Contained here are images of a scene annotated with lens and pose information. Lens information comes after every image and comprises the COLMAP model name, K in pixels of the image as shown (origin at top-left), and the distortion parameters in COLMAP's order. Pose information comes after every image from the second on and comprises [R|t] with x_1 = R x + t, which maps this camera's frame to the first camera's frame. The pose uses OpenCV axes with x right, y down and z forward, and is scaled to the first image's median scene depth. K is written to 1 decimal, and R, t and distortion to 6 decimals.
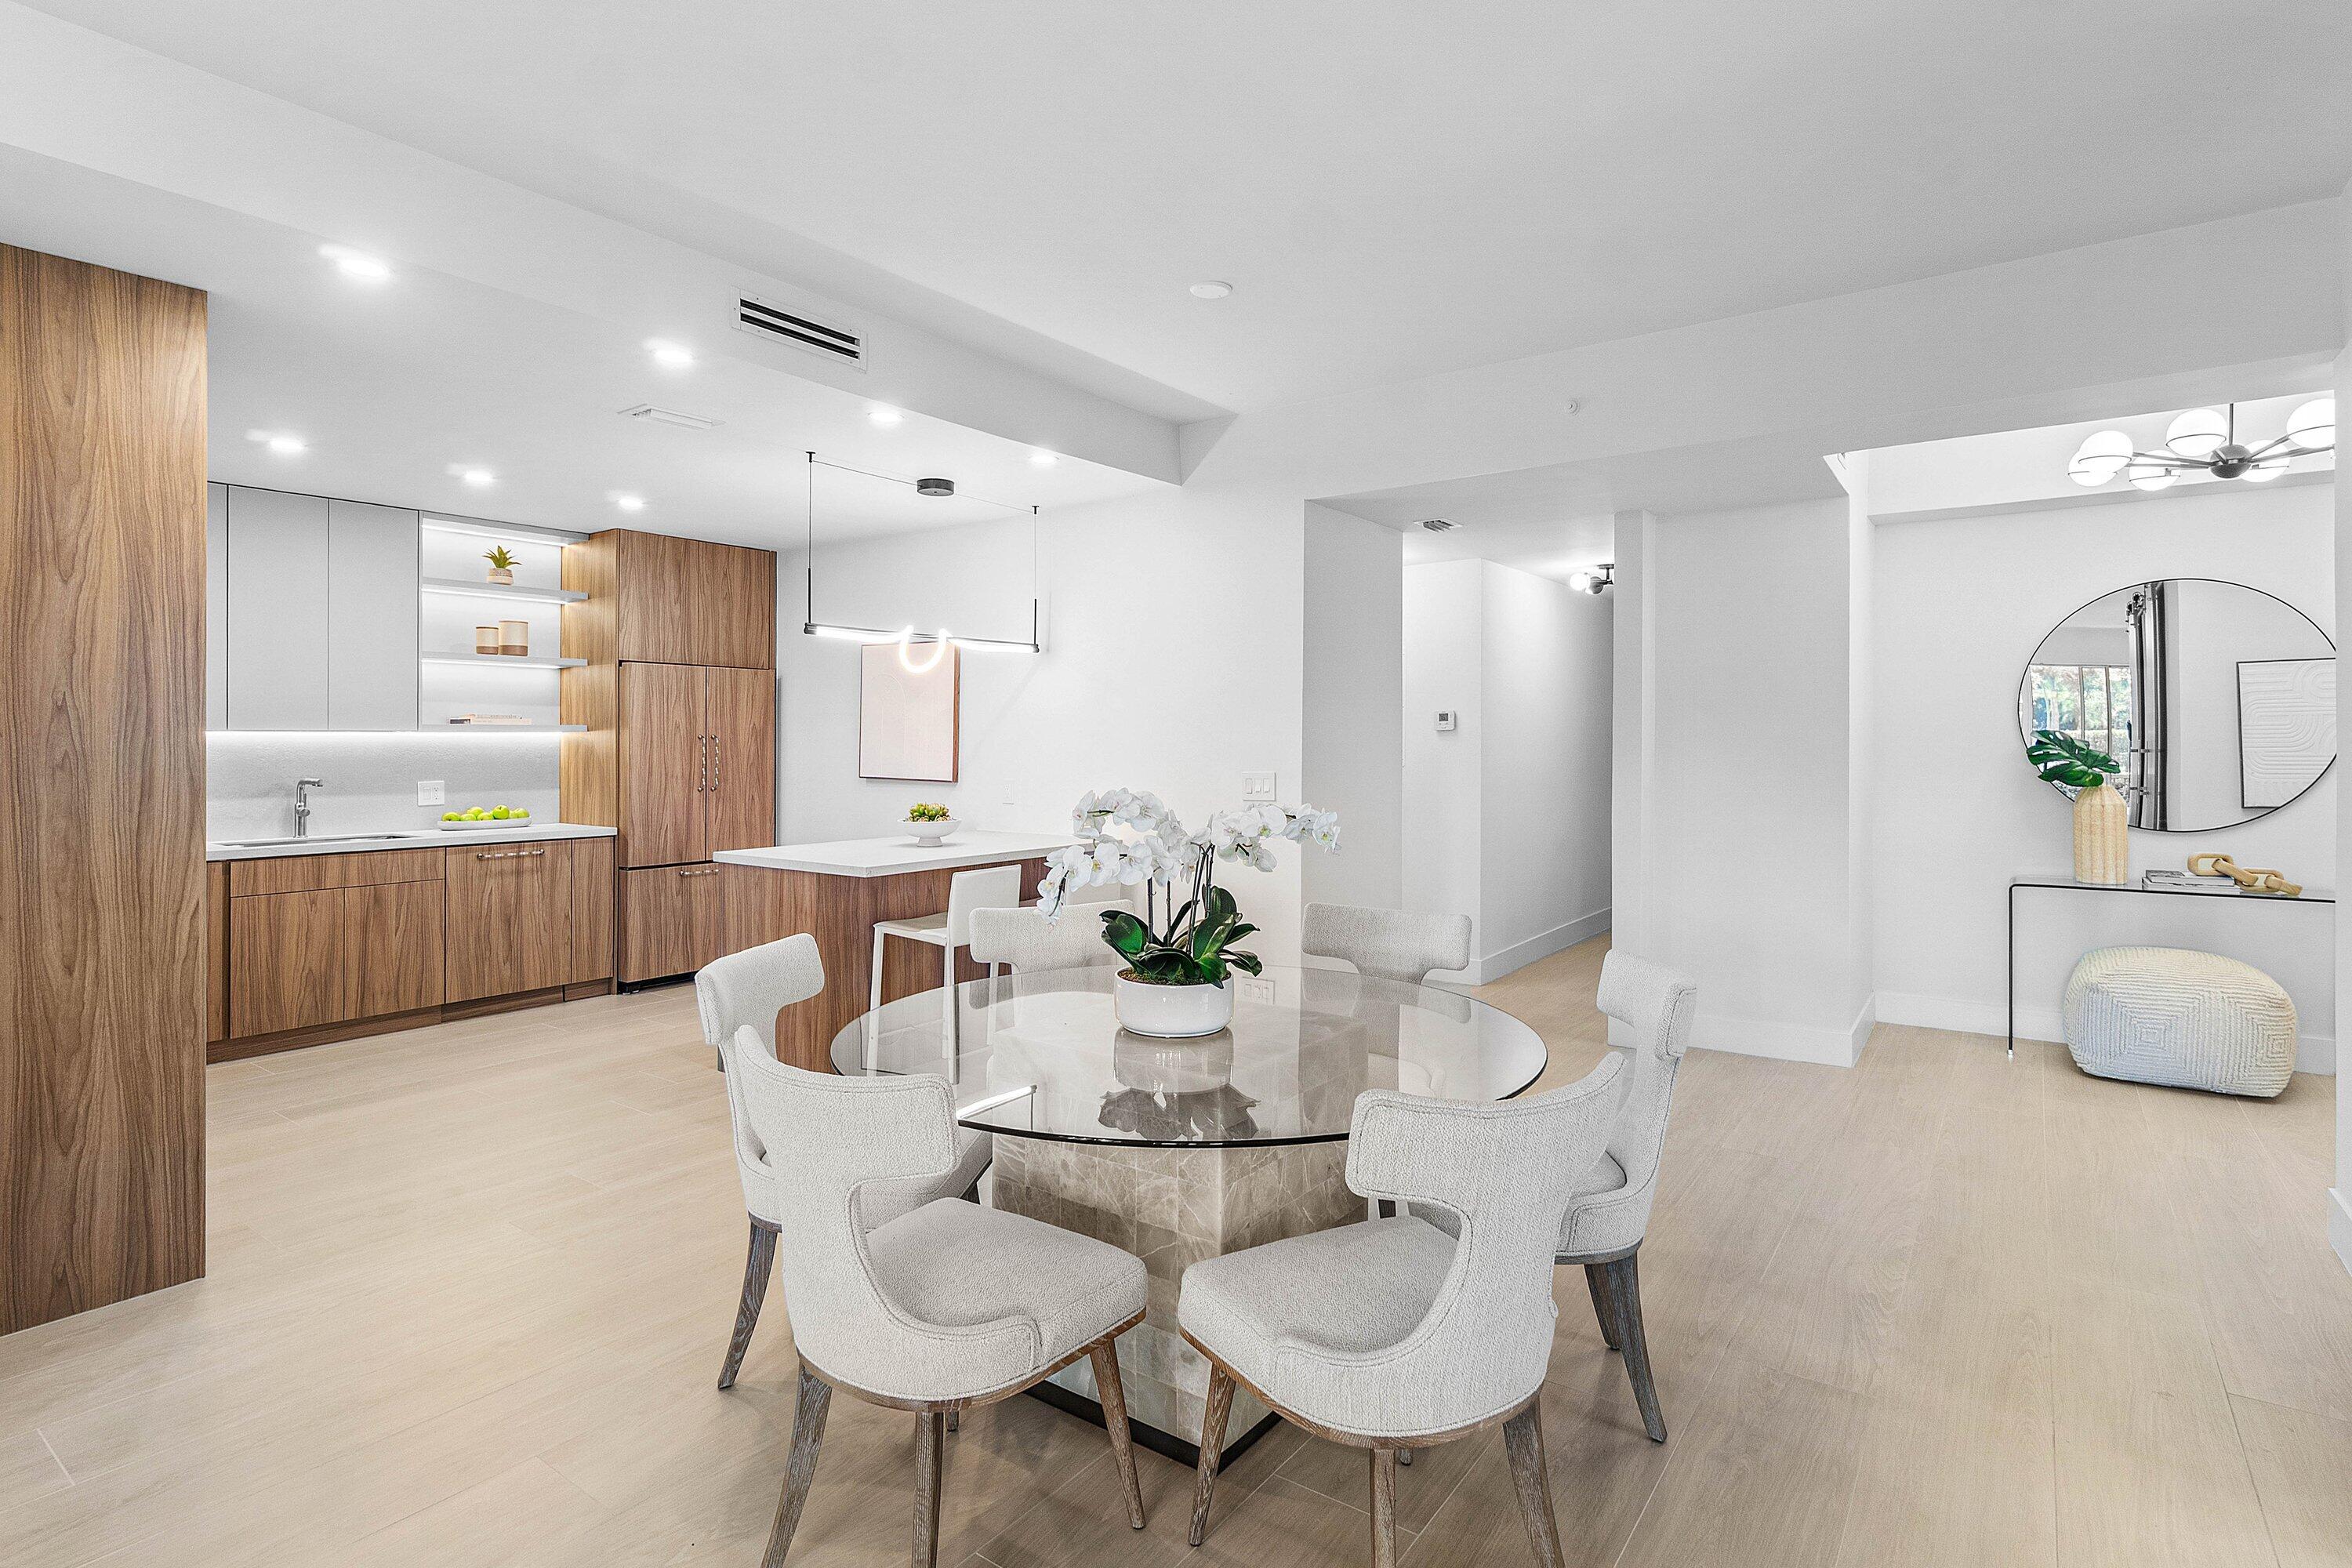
lens RADIAL K [[1162.7, 0, 1179.3], [0, 1162.7, 735.0], [0, 0, 1]] dist [-0.004292, -0.000365]
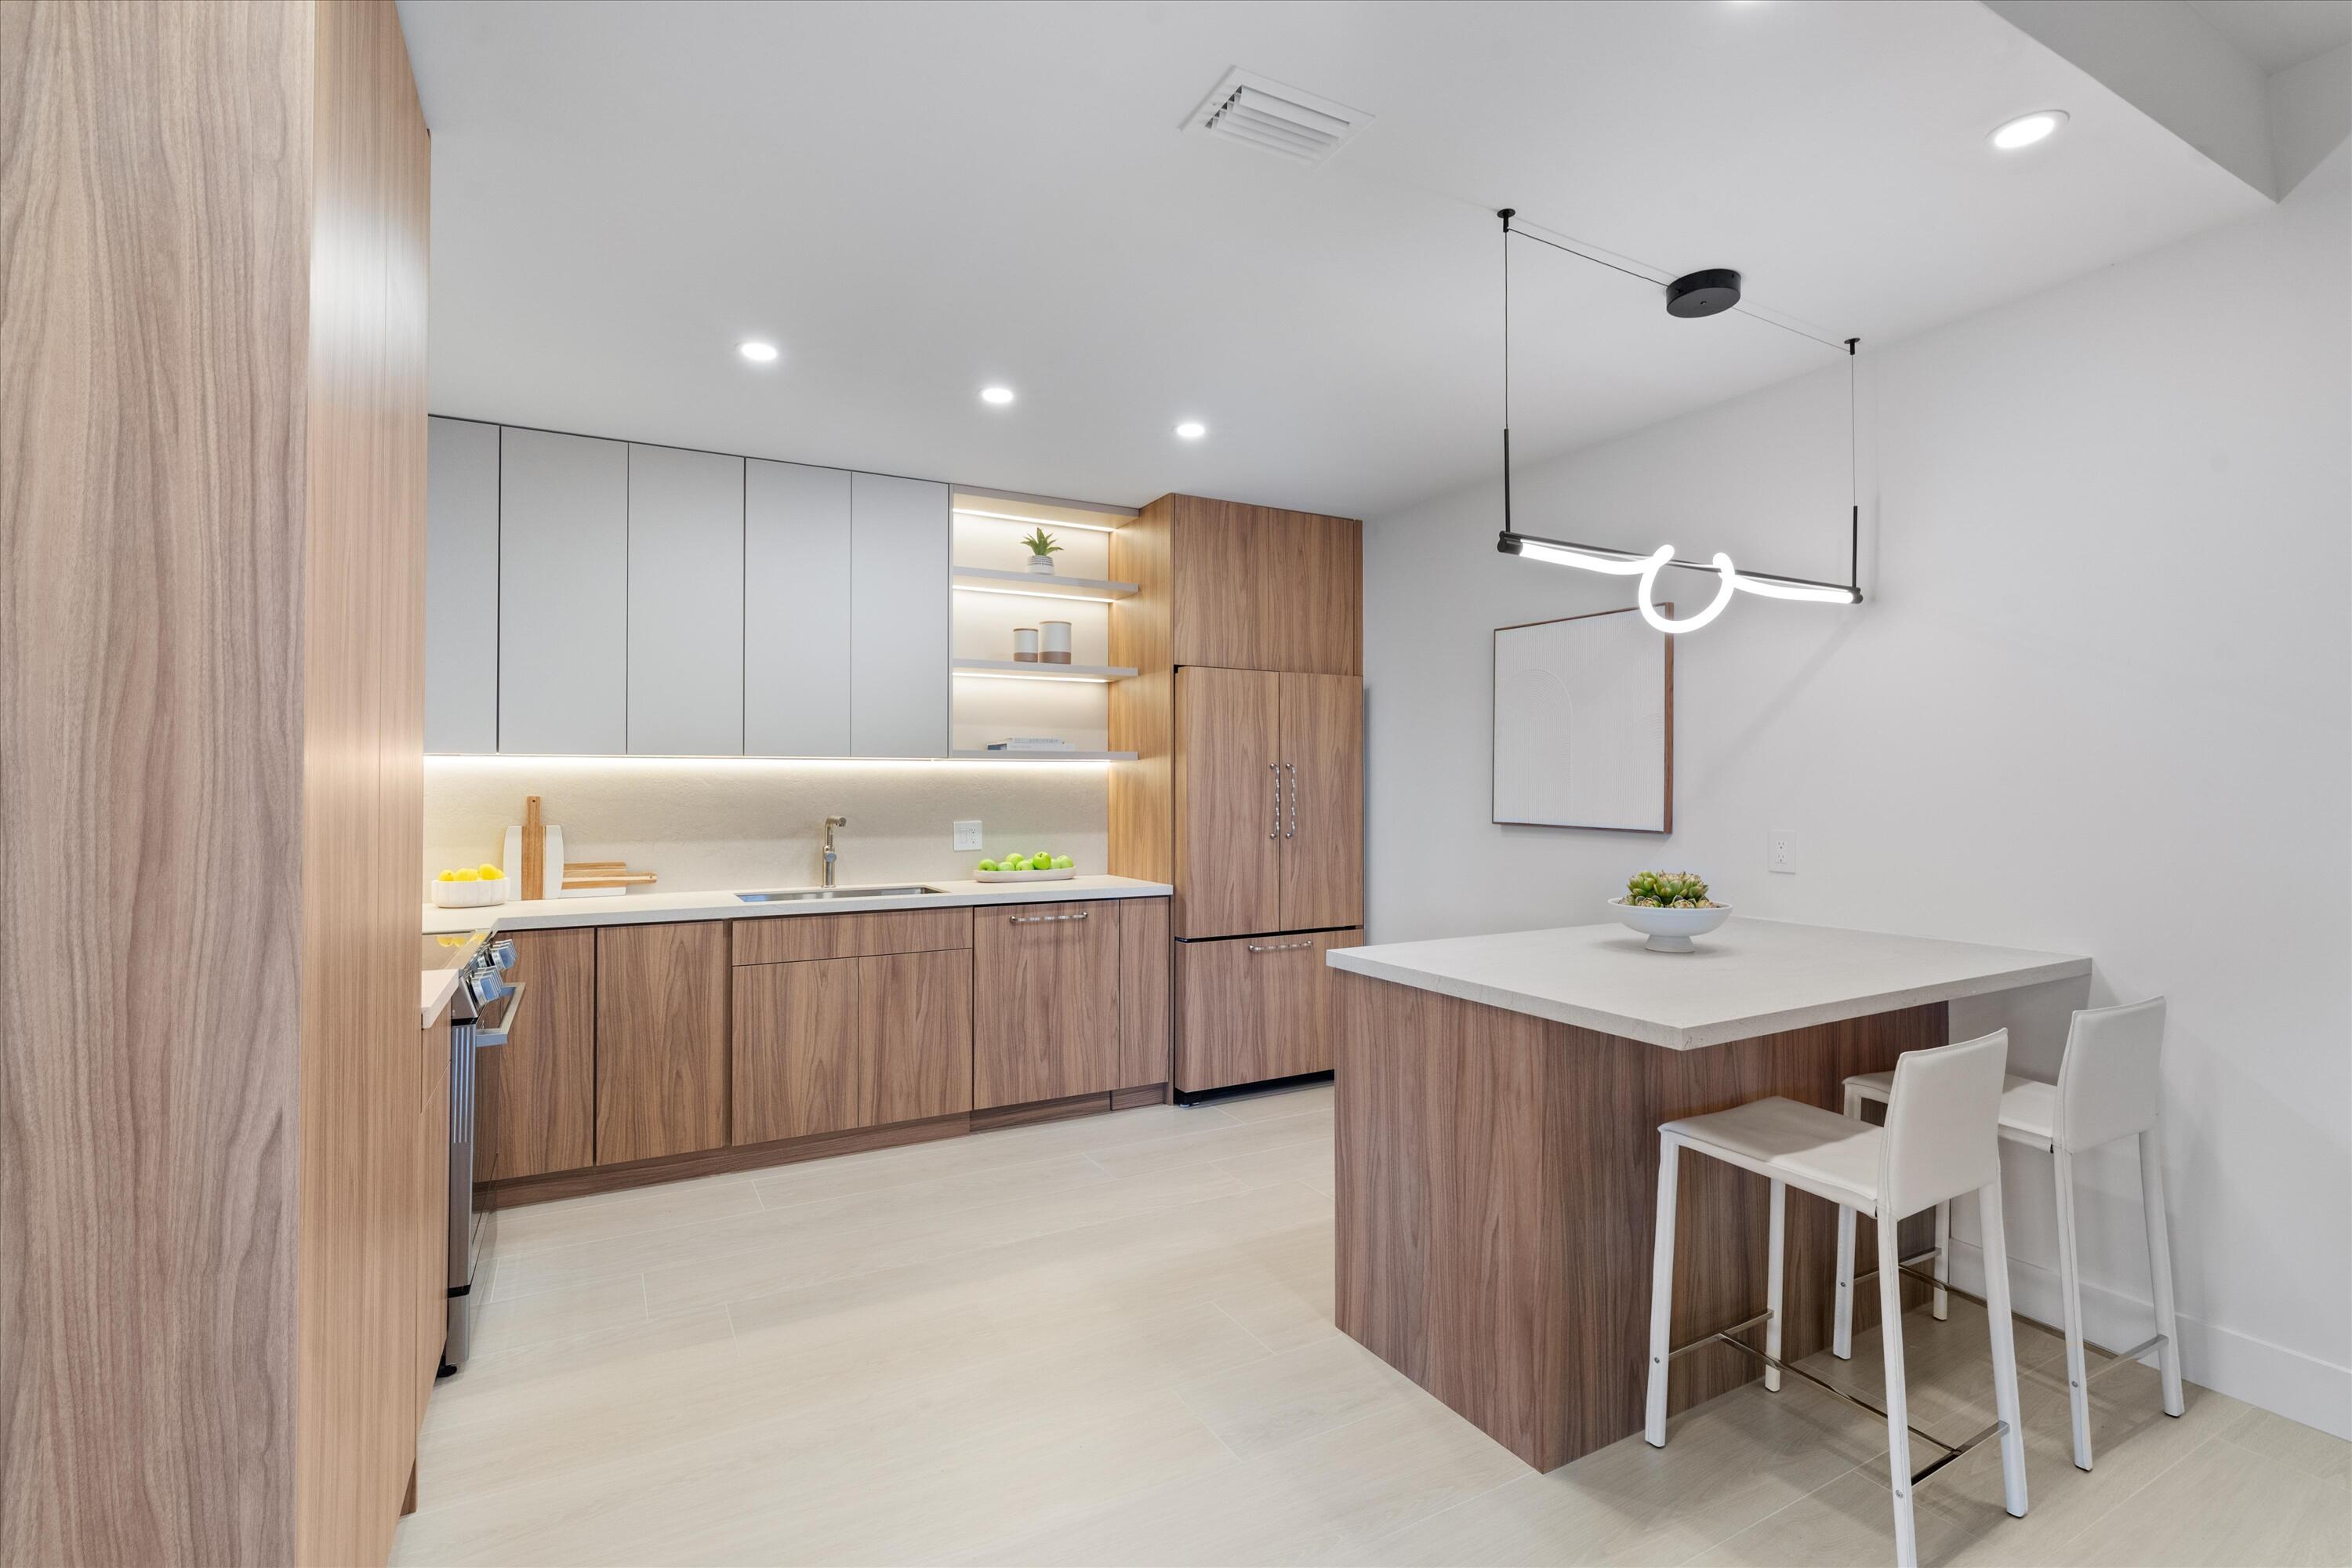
lens RADIAL K [[1137.8, 0, 1182.1], [0, 1137.8, 781.0], [0, 0, 1]] dist [-0.040215, -0.000655]
pose [[0.906271, -0.002647, -0.422688, -0.176944], [0.003518, 0.999993, 0.001280, 0.011585], [0.422682, -0.002647, 0.906274, 0.354337]]
